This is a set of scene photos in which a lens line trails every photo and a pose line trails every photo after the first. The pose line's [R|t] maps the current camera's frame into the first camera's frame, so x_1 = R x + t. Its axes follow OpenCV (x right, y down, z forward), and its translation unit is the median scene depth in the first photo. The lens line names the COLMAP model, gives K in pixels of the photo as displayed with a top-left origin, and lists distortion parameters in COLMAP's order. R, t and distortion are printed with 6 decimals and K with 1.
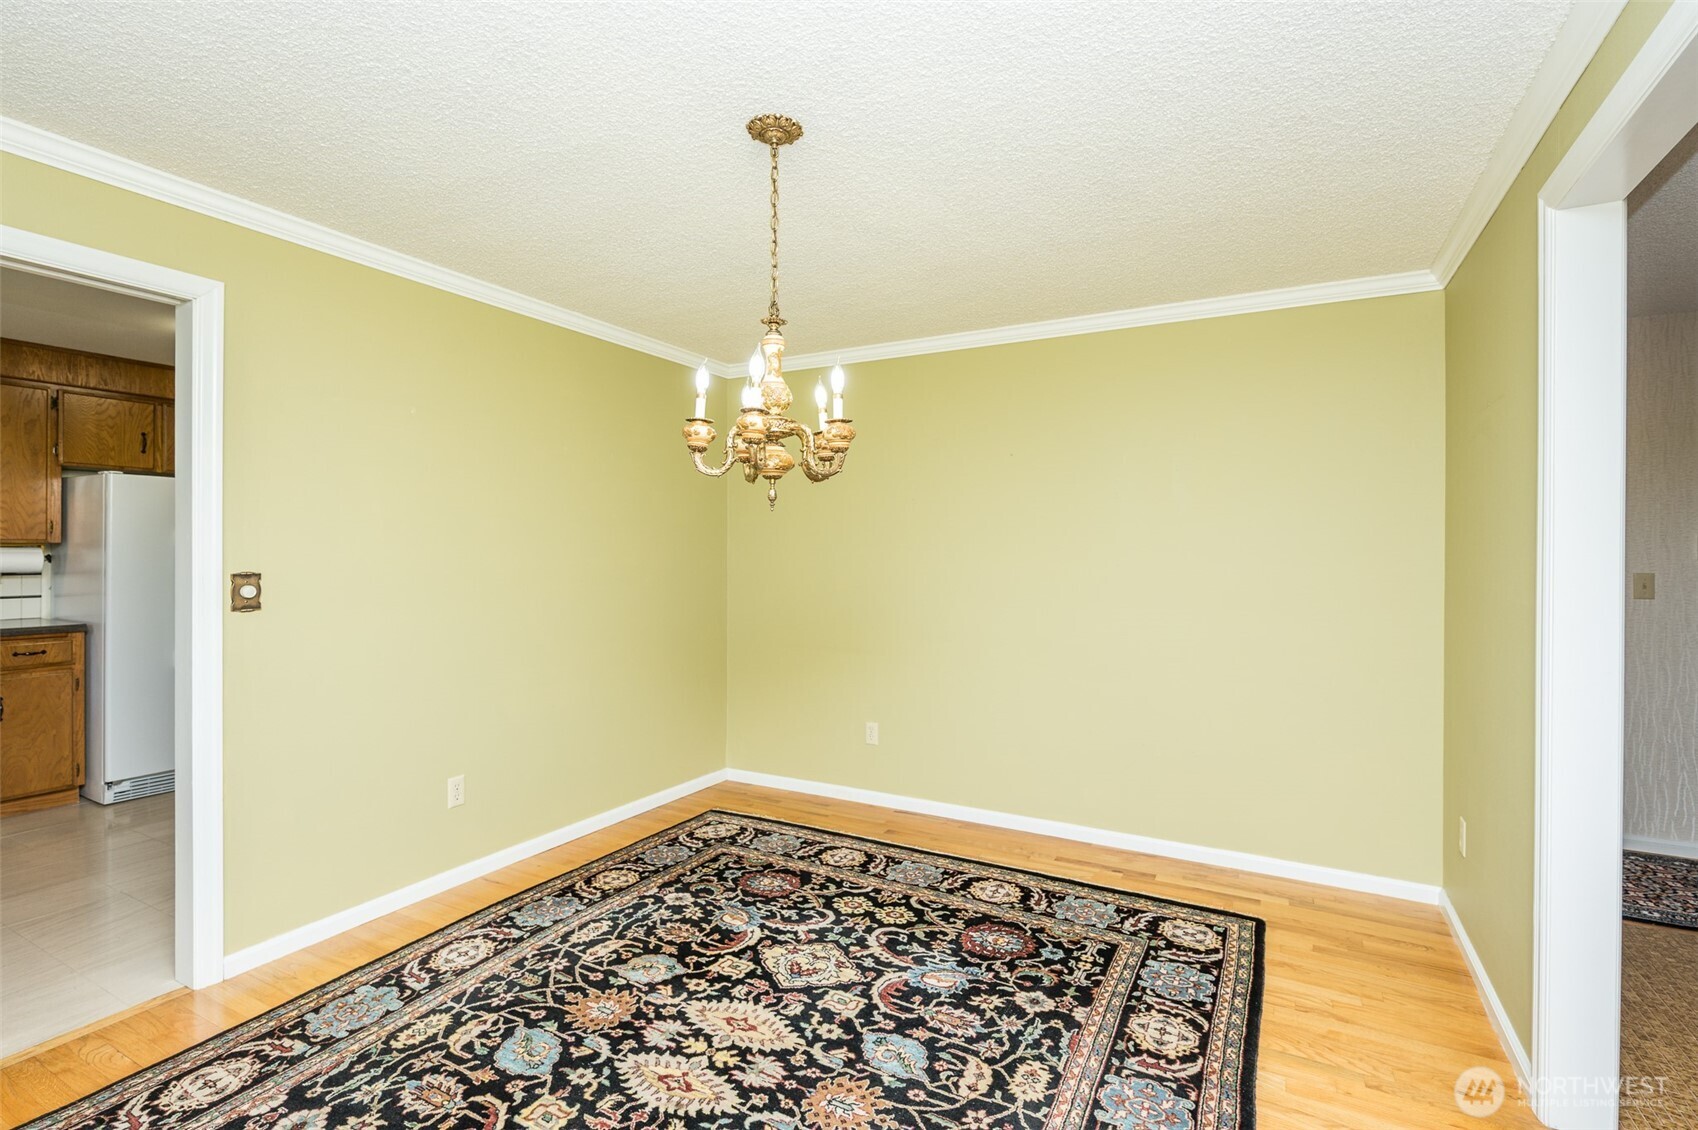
lens RADIAL K [[794.9, 0, 857.1], [0, 794.9, 550.1], [0, 0, 1]] dist [-0.003419, 0.000933]
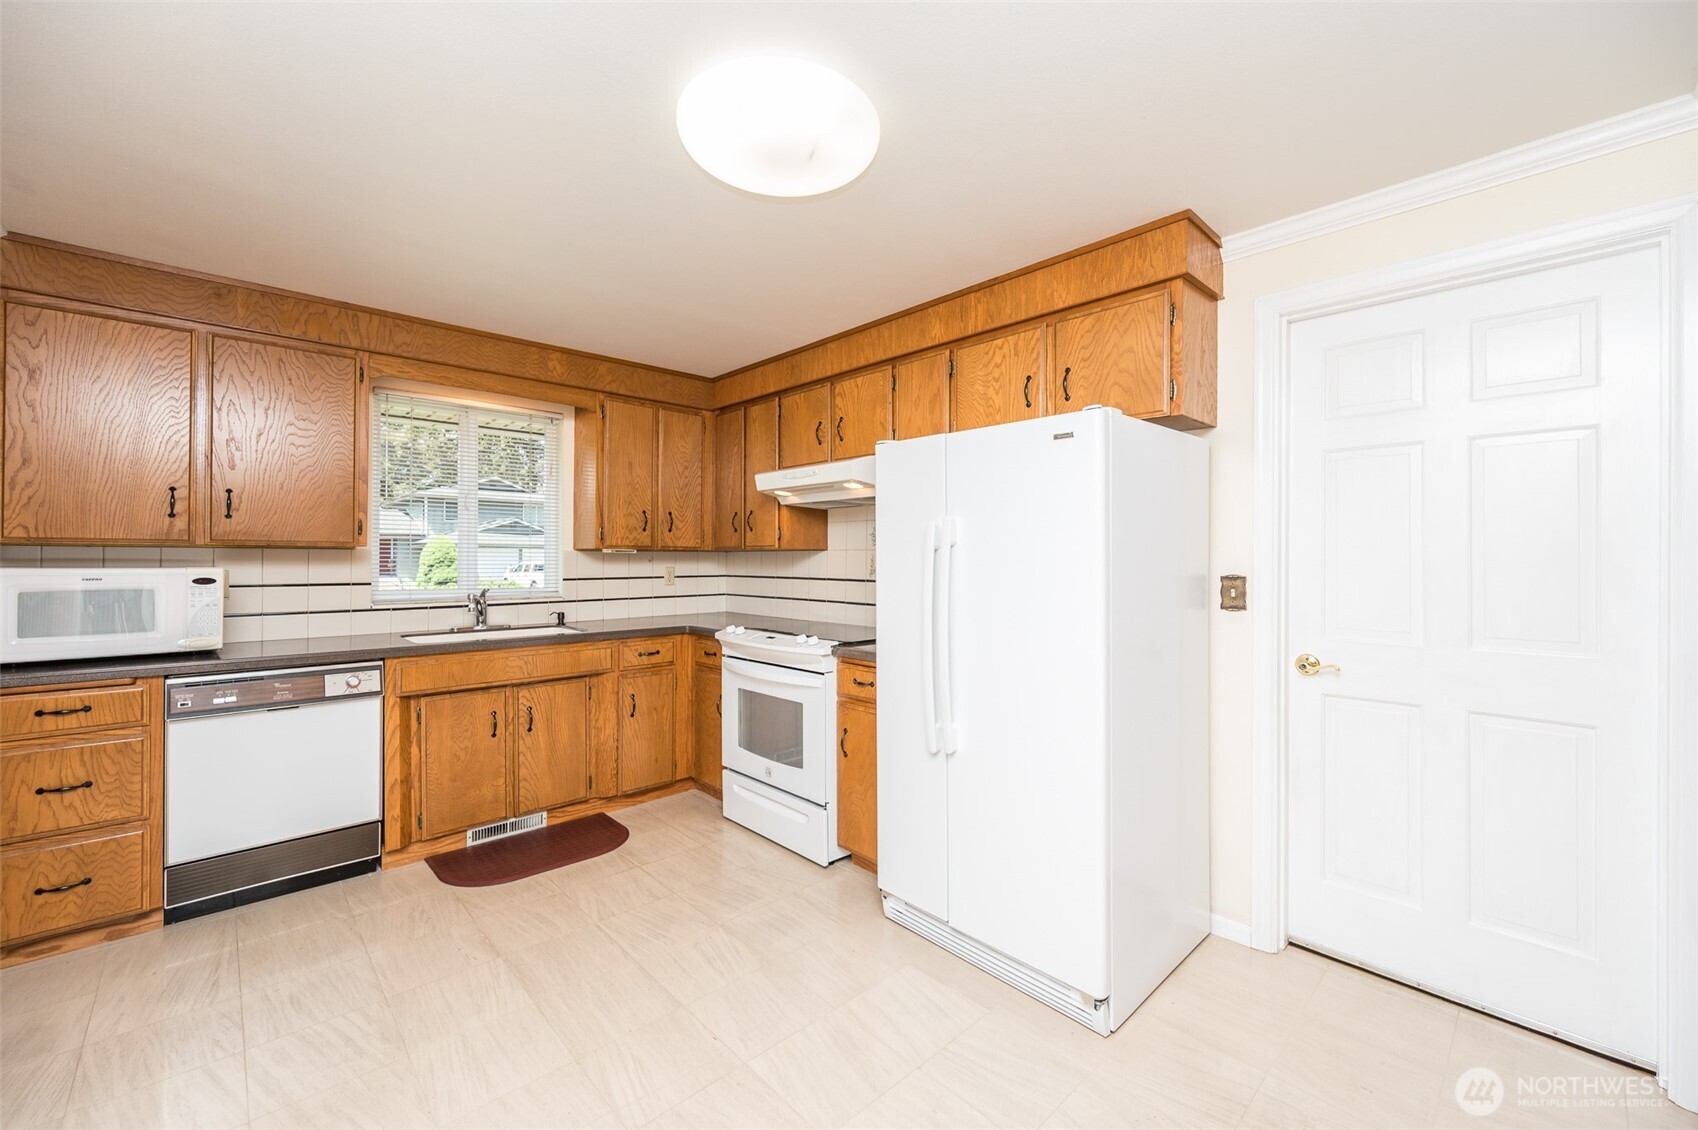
lens RADIAL K [[679.2, 0, 856.9], [0, 679.2, 556.1], [0, 0, 1]] dist [-0.004843, -0.000343]
pose [[-0.303739, -0.006688, -0.952732, -0.602995], [-0.002421, 0.999978, -0.006248, 0.007578], [0.952752, 0.000409, -0.303748, 1.911349]]
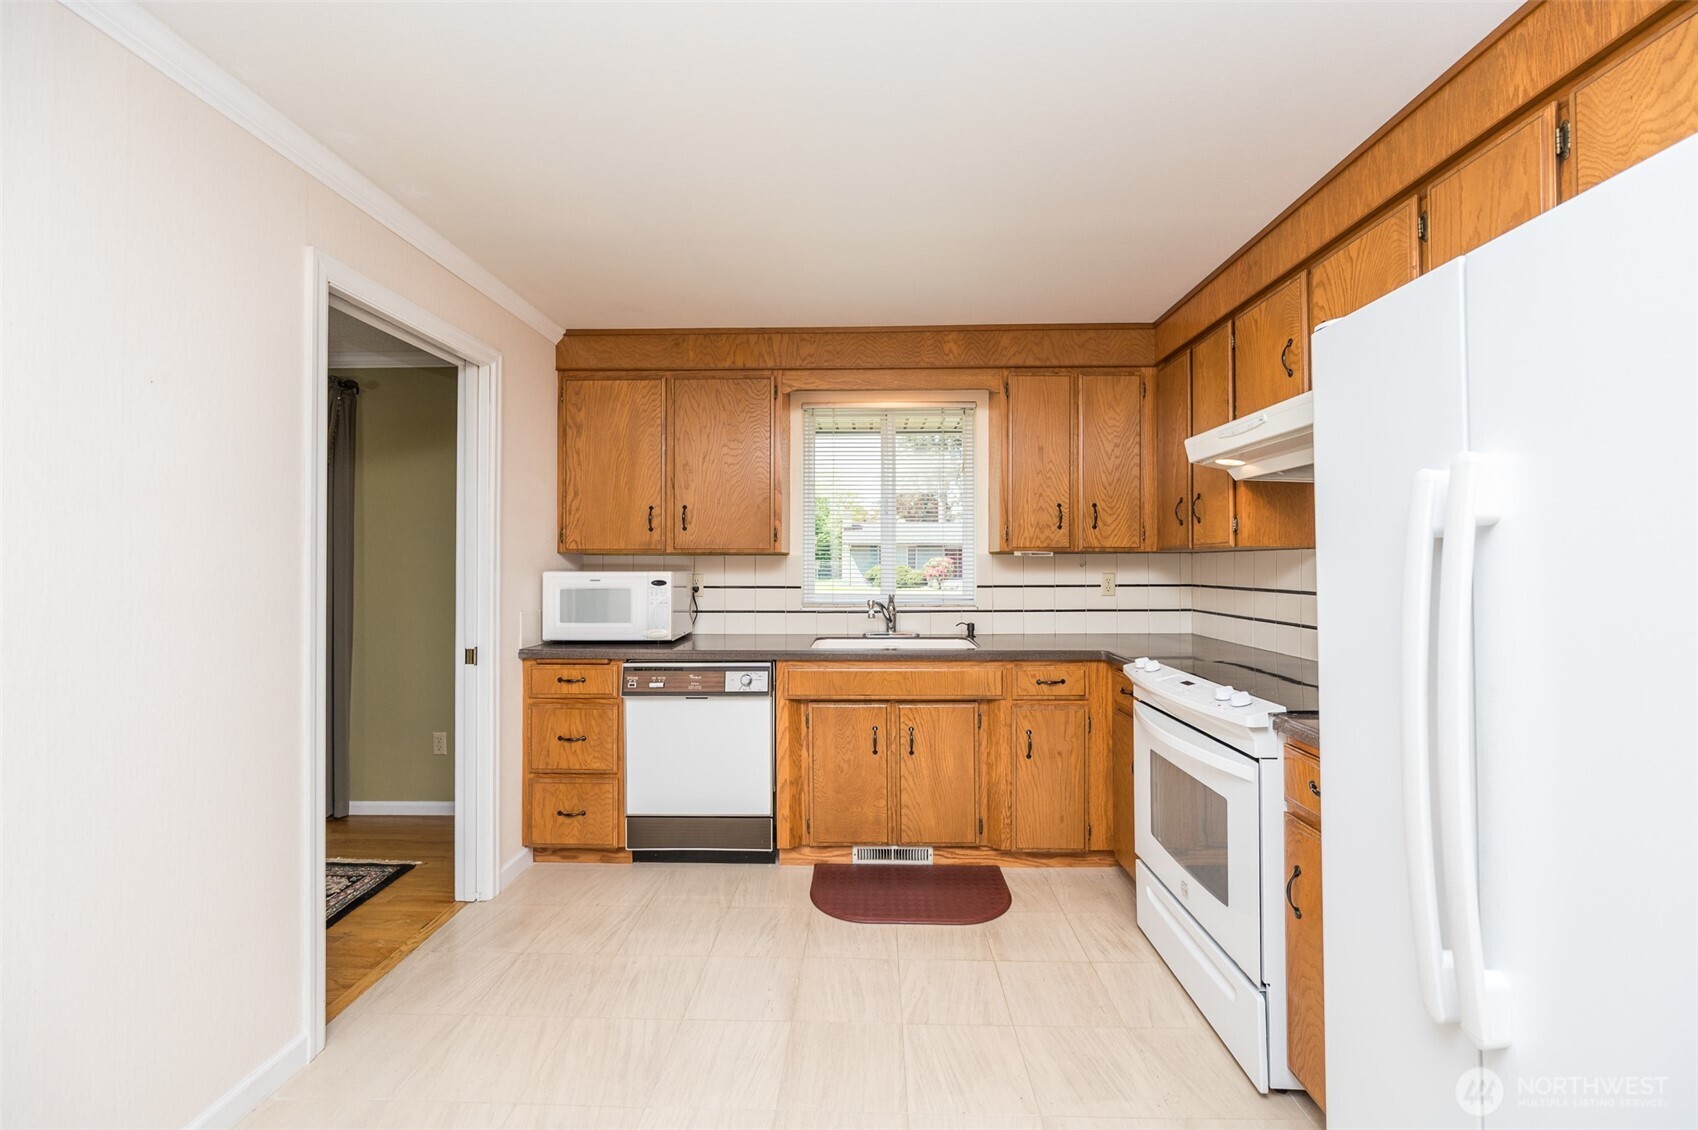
lens RADIAL K [[679.2, 0, 856.9], [0, 679.2, 556.1], [0, 0, 1]] dist [-0.004843, -0.000343]
pose [[-0.888796, -0.005345, -0.458272, -1.024297], [0.000186, 0.999928, -0.012024, 0.007660], [0.458303, -0.010773, -0.888731, 1.923321]]
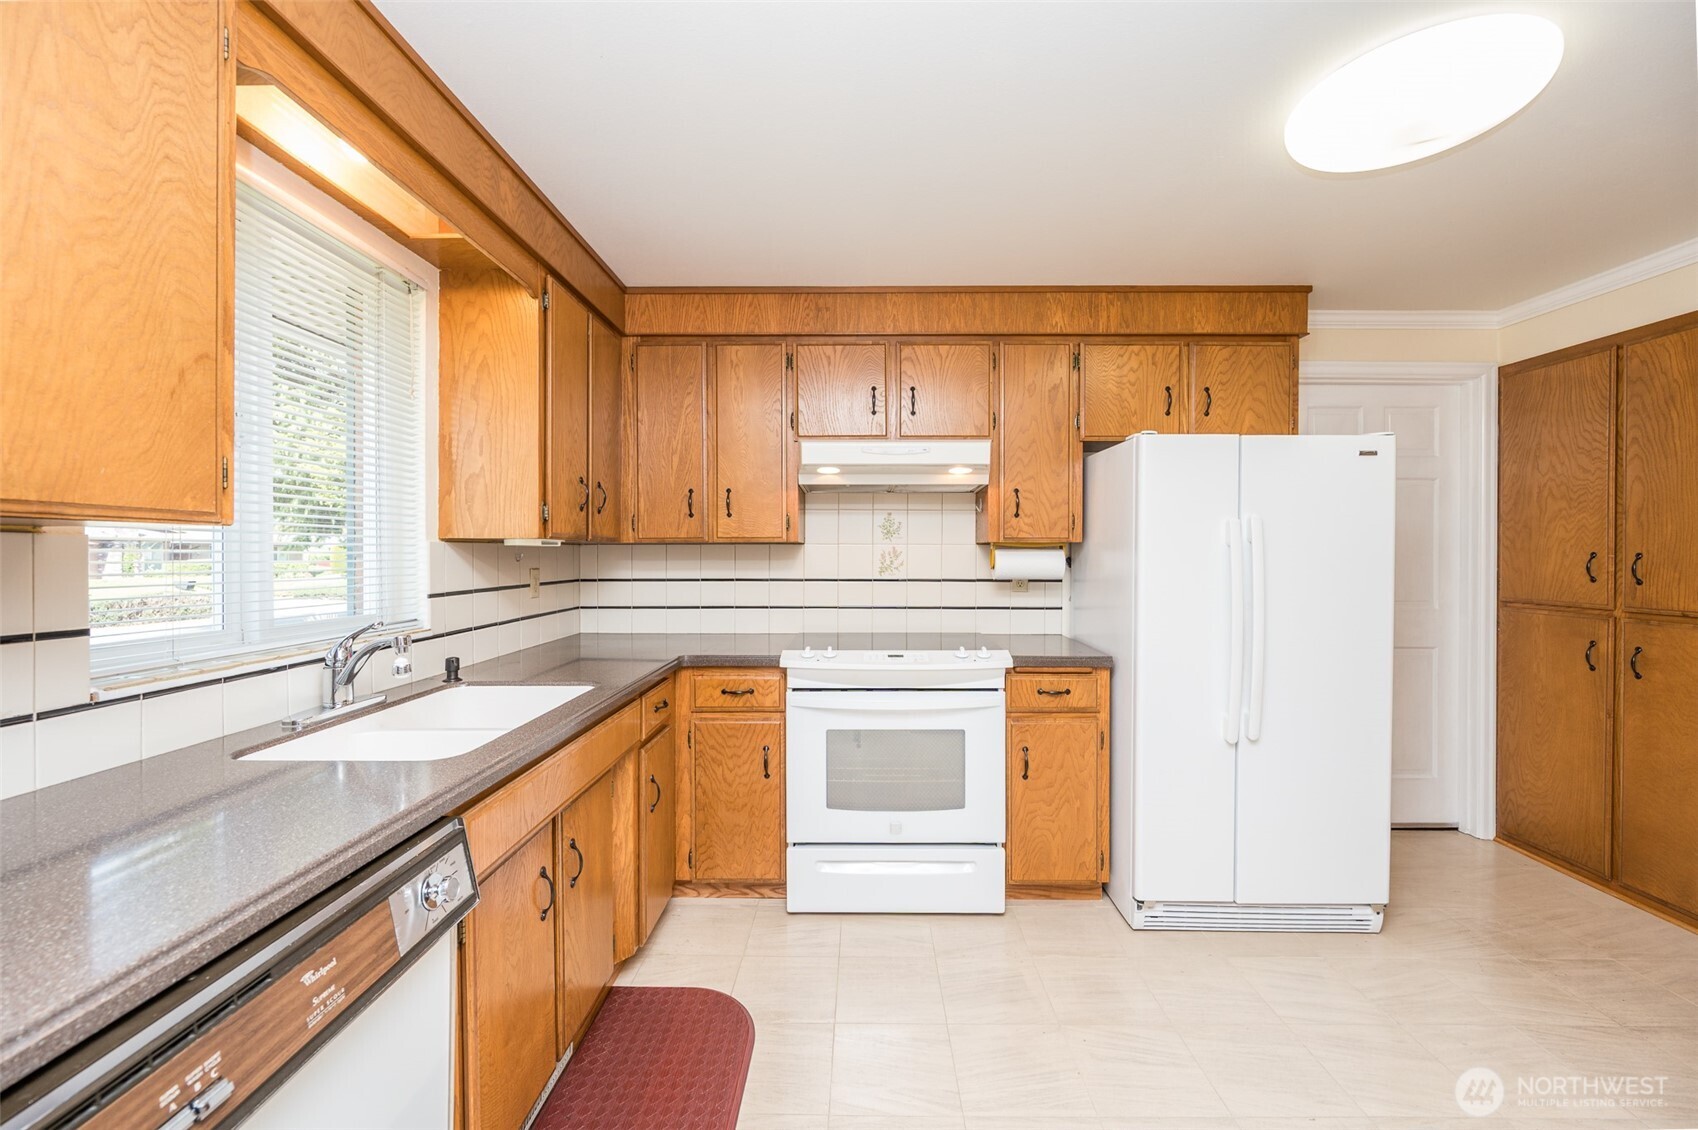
lens RADIAL K [[679.2, 0, 856.9], [0, 679.2, 556.1], [0, 0, 1]] dist [-0.004843, -0.000343]
pose [[0.471413, 0.002736, -0.881908, -0.913006], [0.001567, 0.999991, 0.003940, 0.002350], [0.881911, -0.003239, 0.471404, 0.861785]]
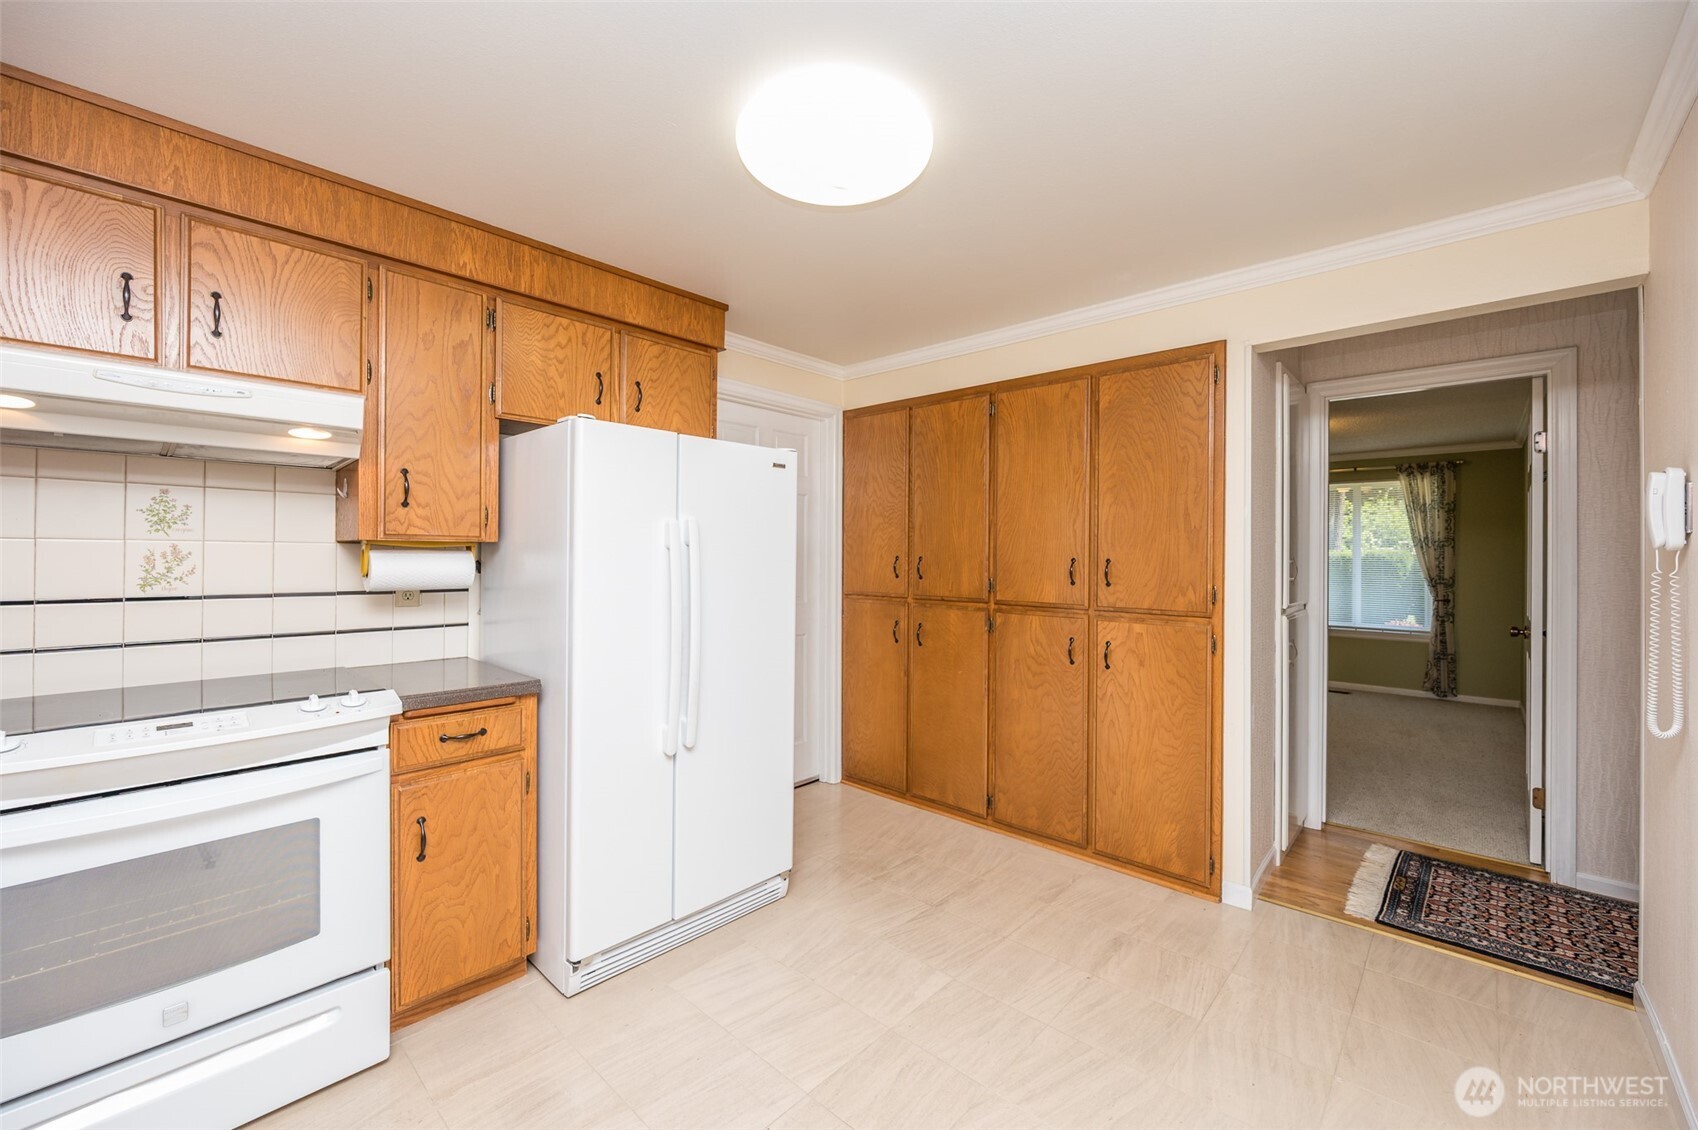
lens RADIAL K [[679.2, 0, 856.9], [0, 679.2, 556.1], [0, 0, 1]] dist [-0.004843, -0.000343]
pose [[0.970908, 0.001353, -0.239450, -1.039358], [-0.001347, 0.999999, 0.000192, 0.002447], [0.239450, 0.000136, 0.970909, 0.947717]]
